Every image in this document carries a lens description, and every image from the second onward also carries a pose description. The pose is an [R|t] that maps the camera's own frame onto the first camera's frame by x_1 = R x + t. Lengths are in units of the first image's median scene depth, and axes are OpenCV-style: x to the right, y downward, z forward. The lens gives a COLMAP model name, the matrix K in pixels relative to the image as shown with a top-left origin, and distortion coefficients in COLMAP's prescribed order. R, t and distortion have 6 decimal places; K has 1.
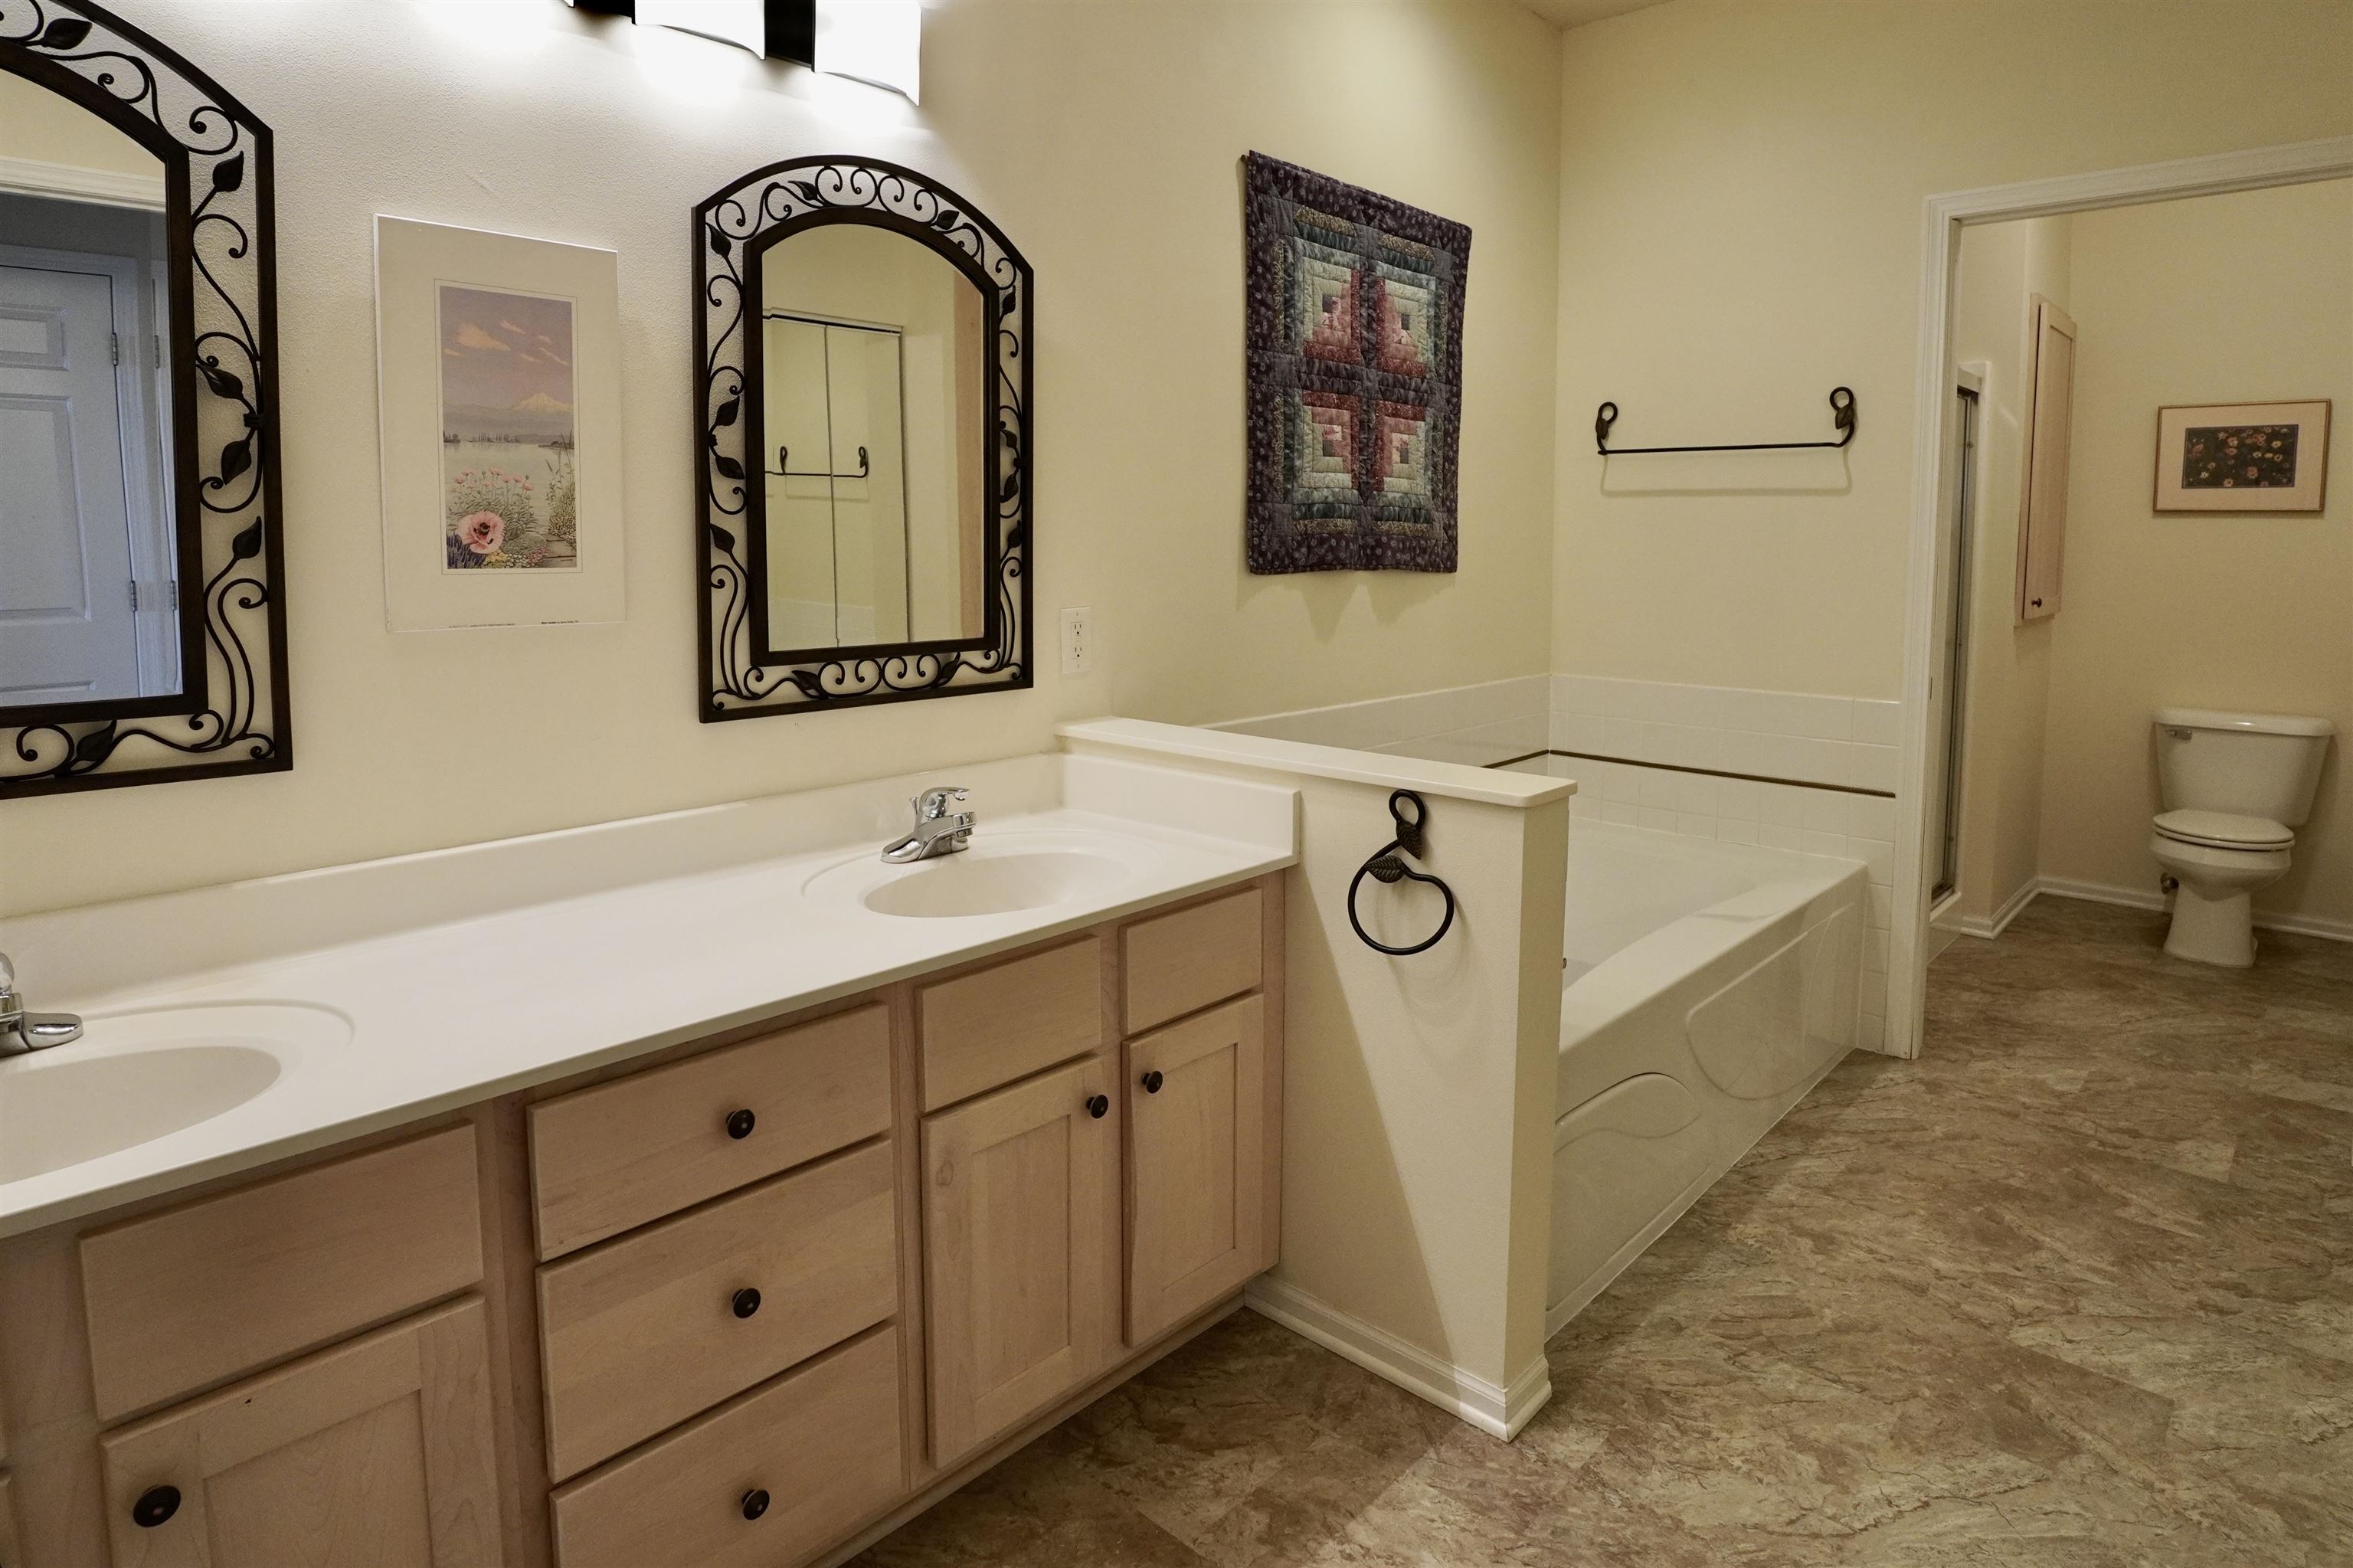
lens RADIAL K [[1309.1, 0, 1175.8], [0, 1309.1, 647.6], [0, 0, 1]] dist [-0.041238, 0.007820]
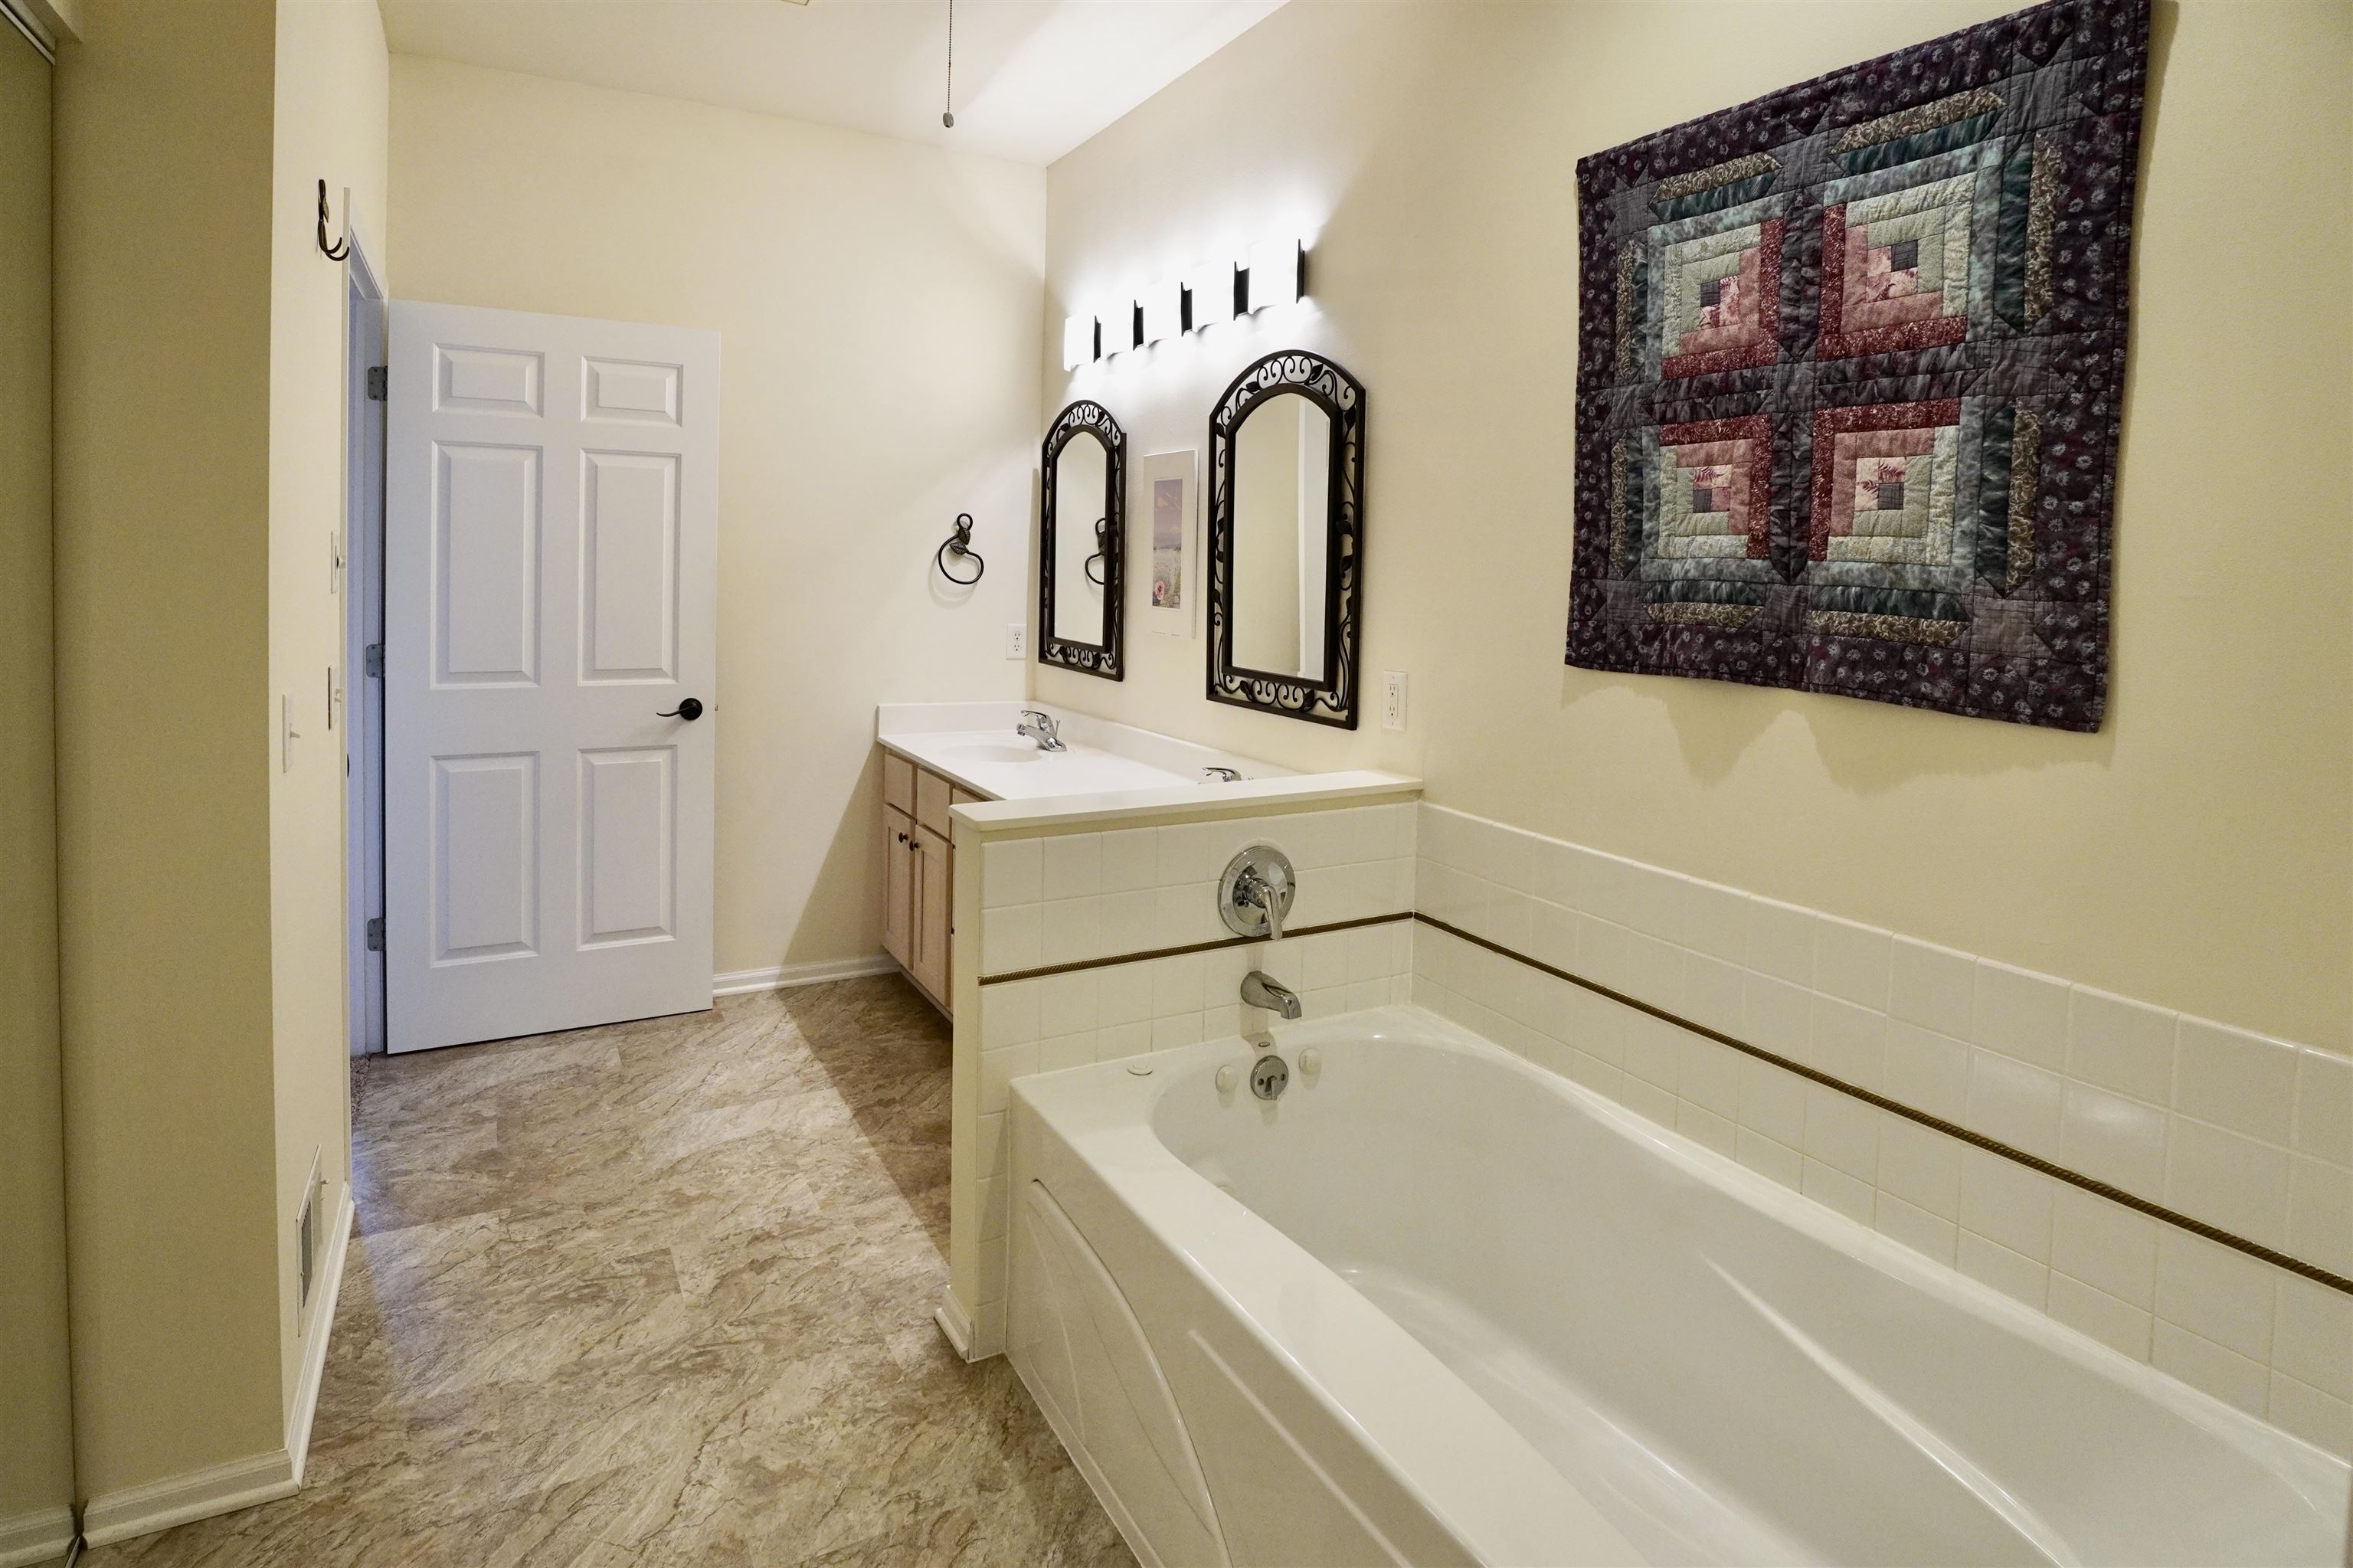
lens RADIAL K [[1309.1, 0, 1190.6], [0, 1309.1, 611.1], [0, 0, 1]] dist [-0.041238, 0.007820]
pose [[-0.320288, 0.022030, -0.947064, 1.215388], [-0.108997, 0.992233, 0.059942, -0.152227], [0.941029, 0.122426, -0.315399, 1.384485]]
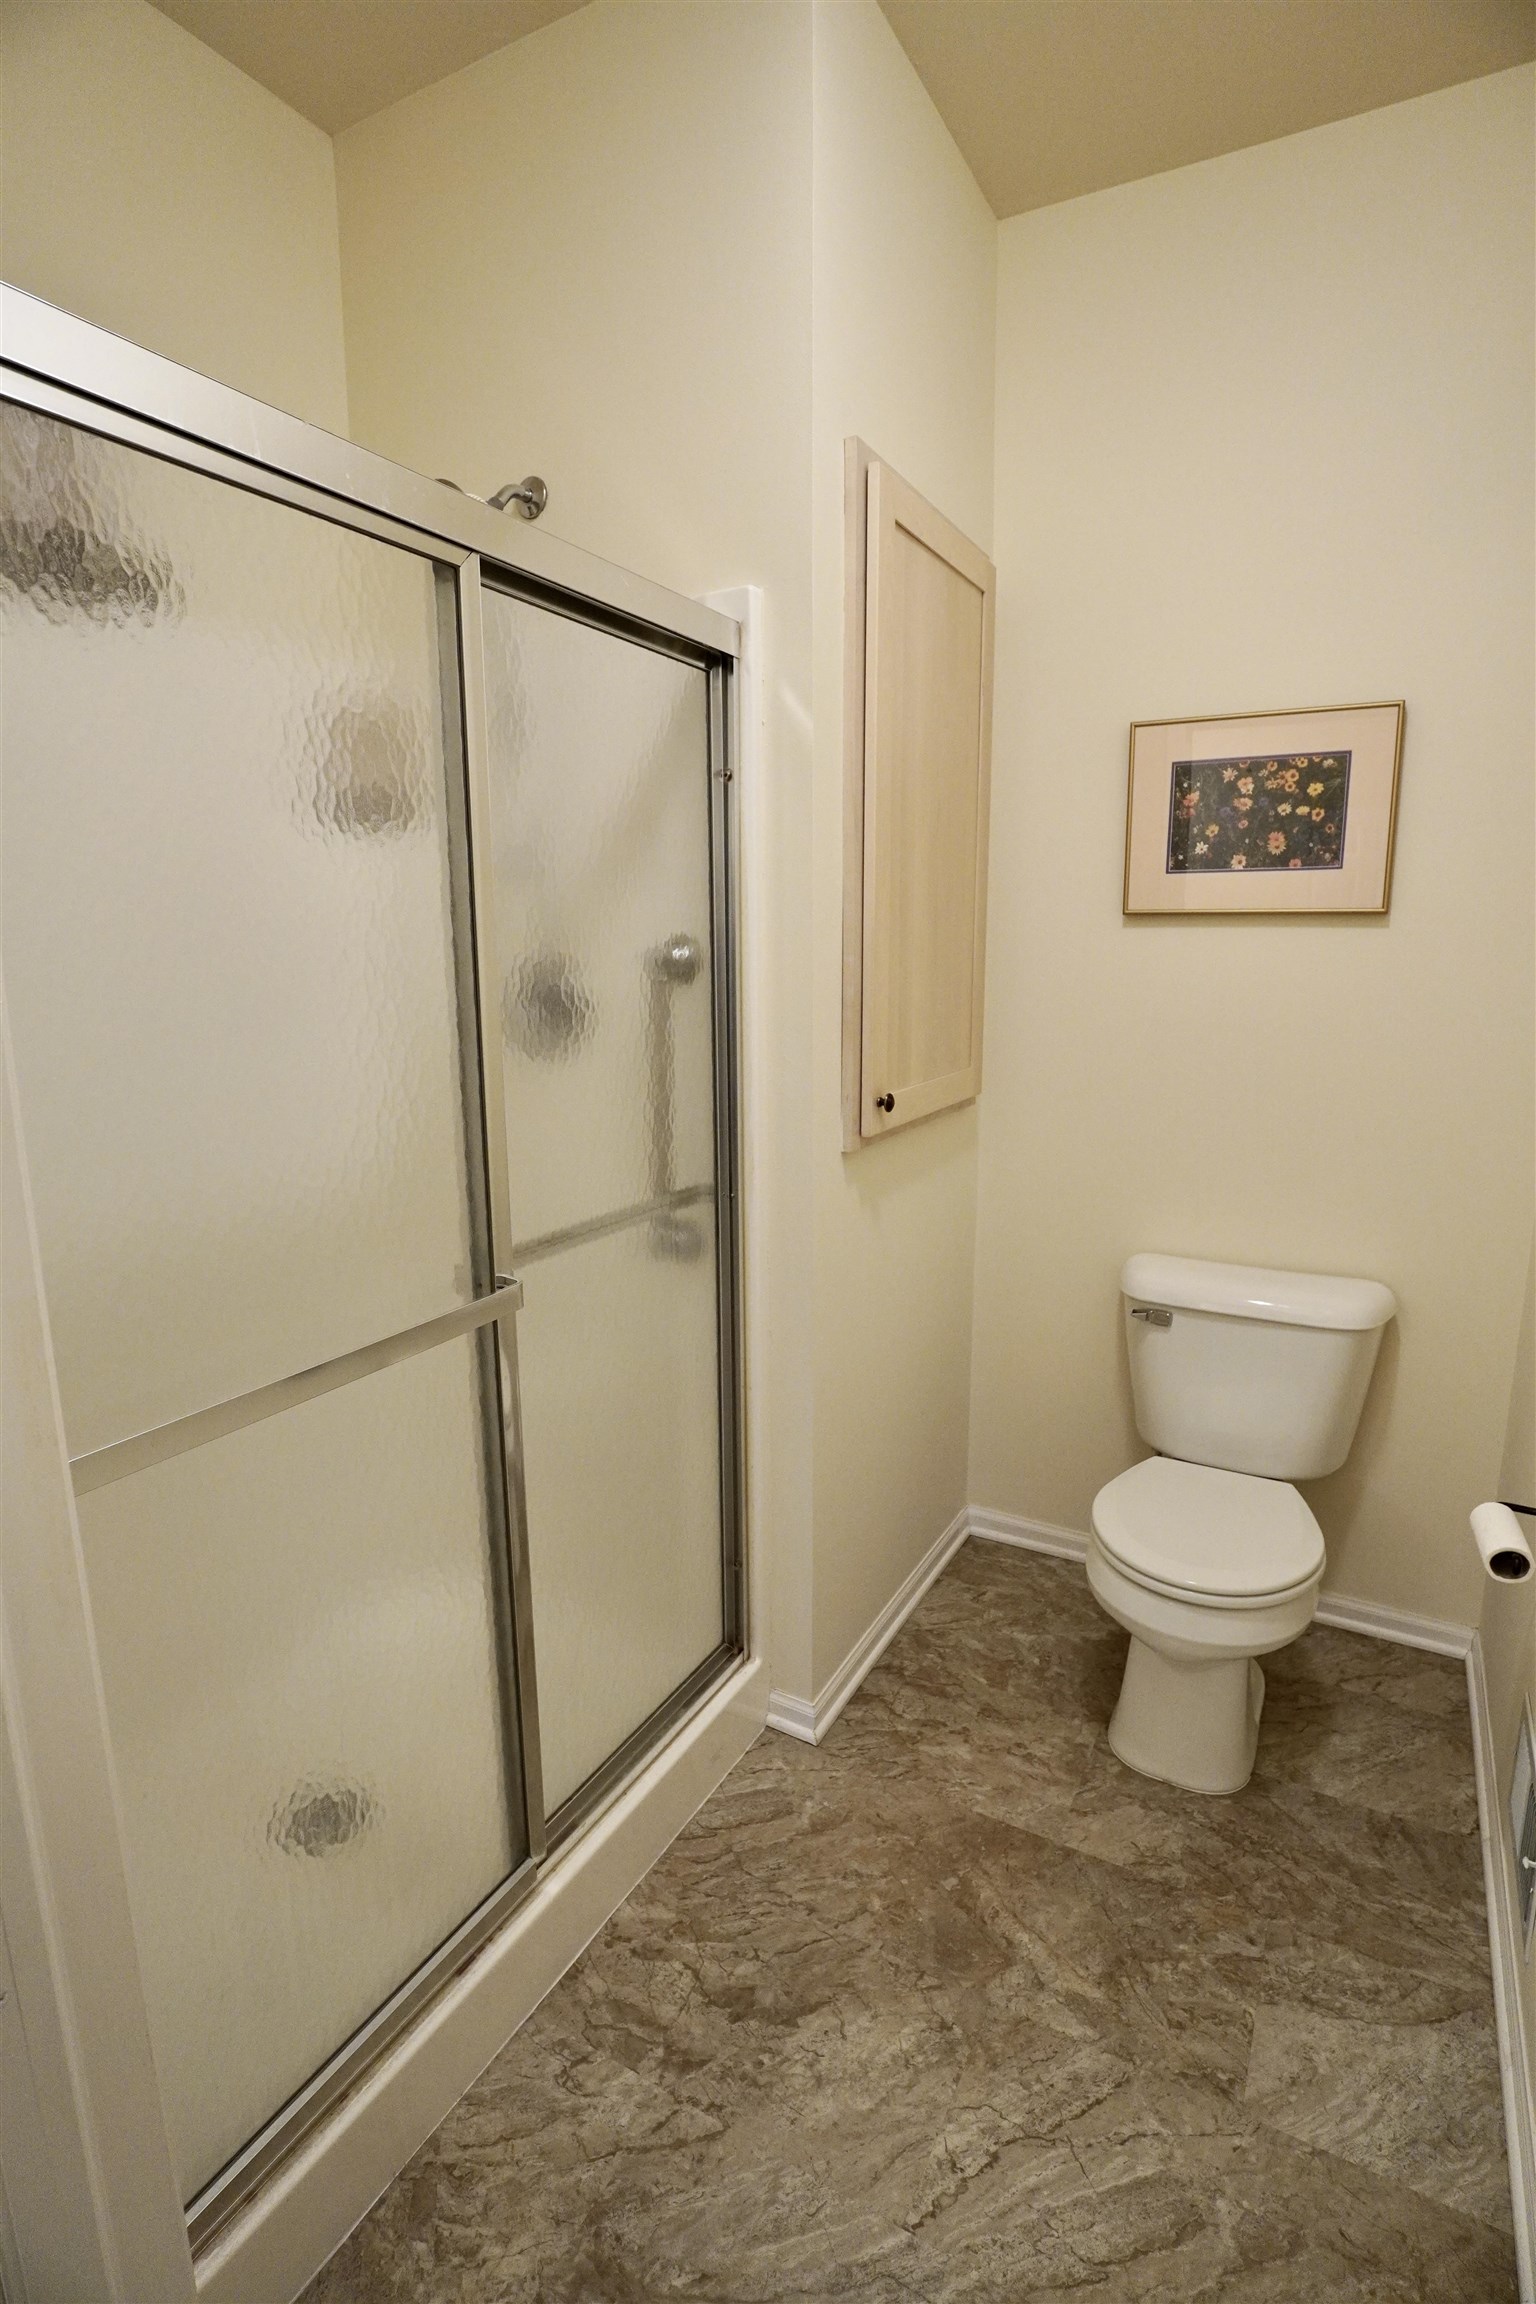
lens RADIAL K [[1103.0, 0, 755.5], [0, 1103.0, 1144.4], [0, 0, 1]] dist [-0.034569, 0.005791]
pose [[0.973149, -0.051944, 0.224239, 0.110972], [0.029147, 0.994171, 0.103804, -0.013740], [-0.228324, -0.094481, 0.968990, 0.125958]]
